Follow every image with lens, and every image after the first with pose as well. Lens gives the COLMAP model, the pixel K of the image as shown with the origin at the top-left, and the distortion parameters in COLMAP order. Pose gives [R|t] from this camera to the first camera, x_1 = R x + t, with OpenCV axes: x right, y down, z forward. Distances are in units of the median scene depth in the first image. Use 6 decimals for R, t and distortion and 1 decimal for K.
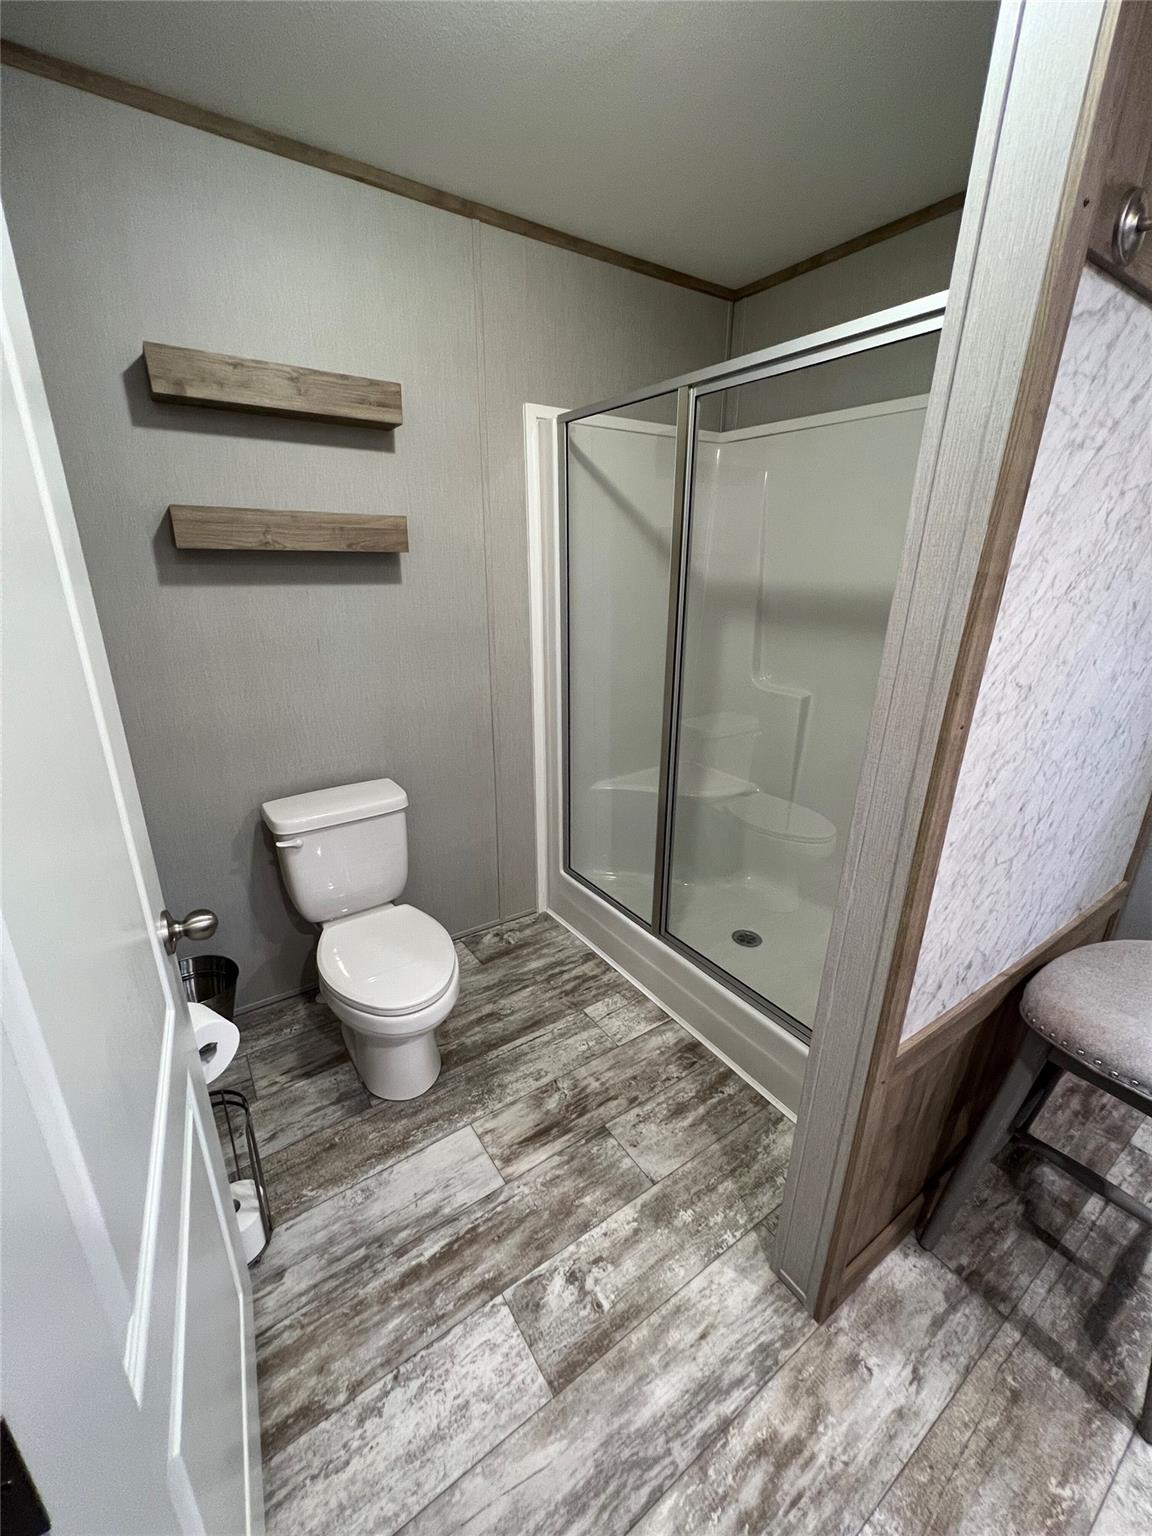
lens RADIAL K [[615.9, 0, 575.5], [0, 615.9, 768.5], [0, 0, 1]] dist [0.003279, 0.000713]
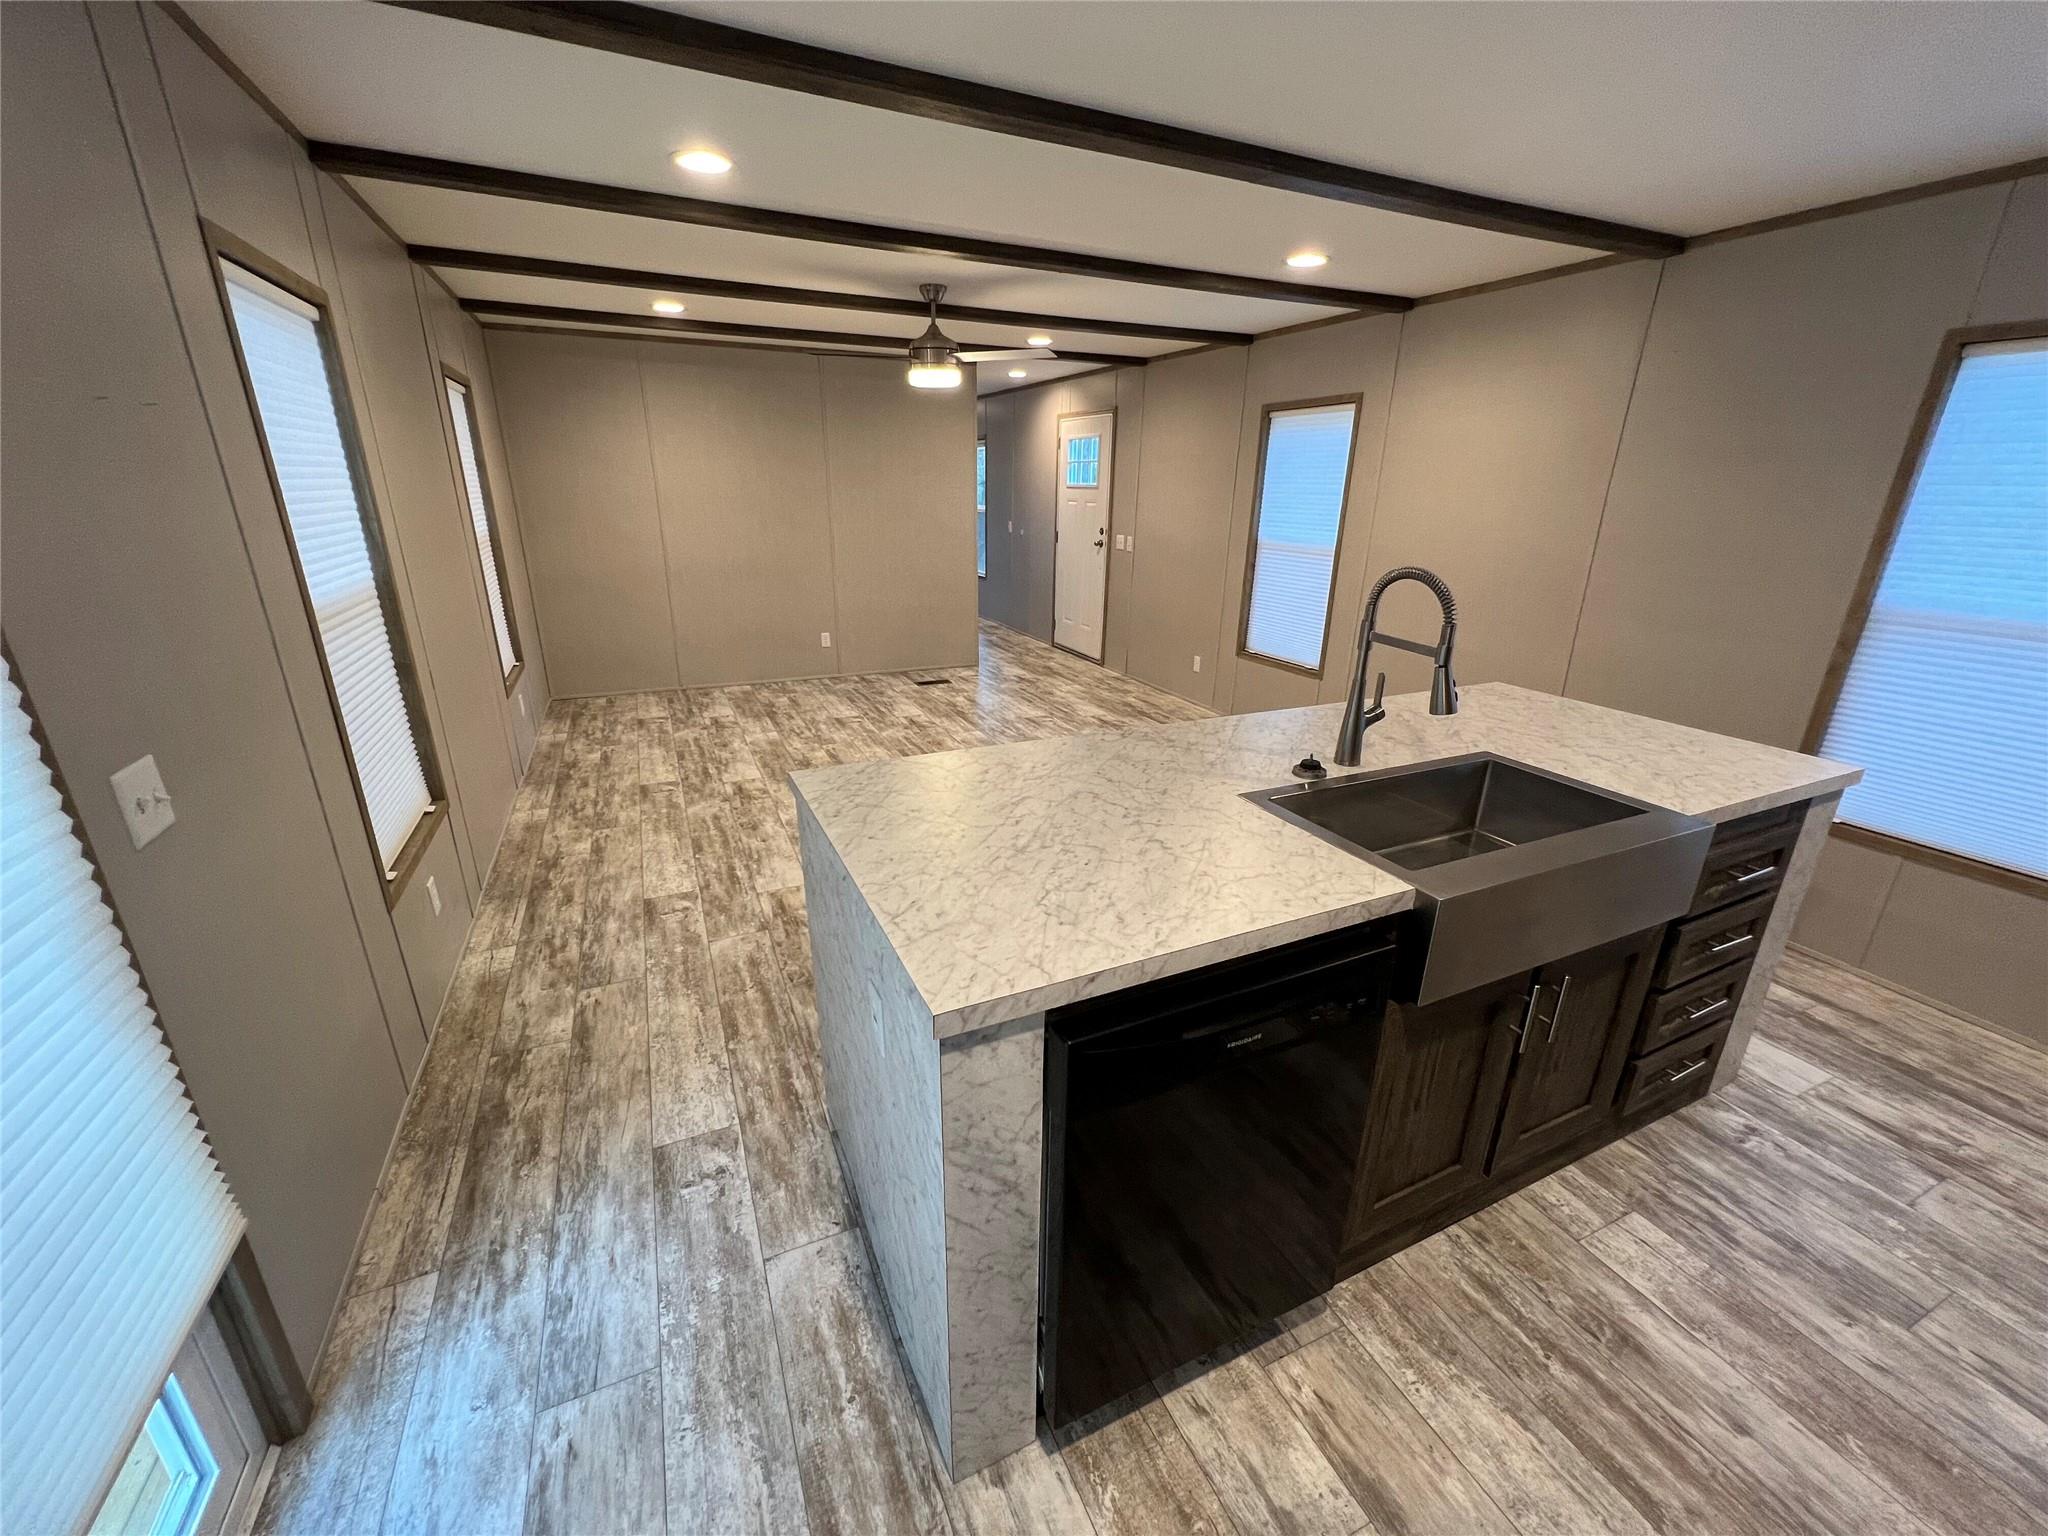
lens RADIAL K [[821.2, 0, 1020.7], [0, 821.2, 770.2], [0, 0, 1]] dist [0.003279, 0.000713]
pose [[-0.173183, 0.320326, -0.931342, 0.995632], [-0.325439, 0.873903, 0.361086, -0.491023], [0.929568, 0.365629, -0.047099, 1.240092]]
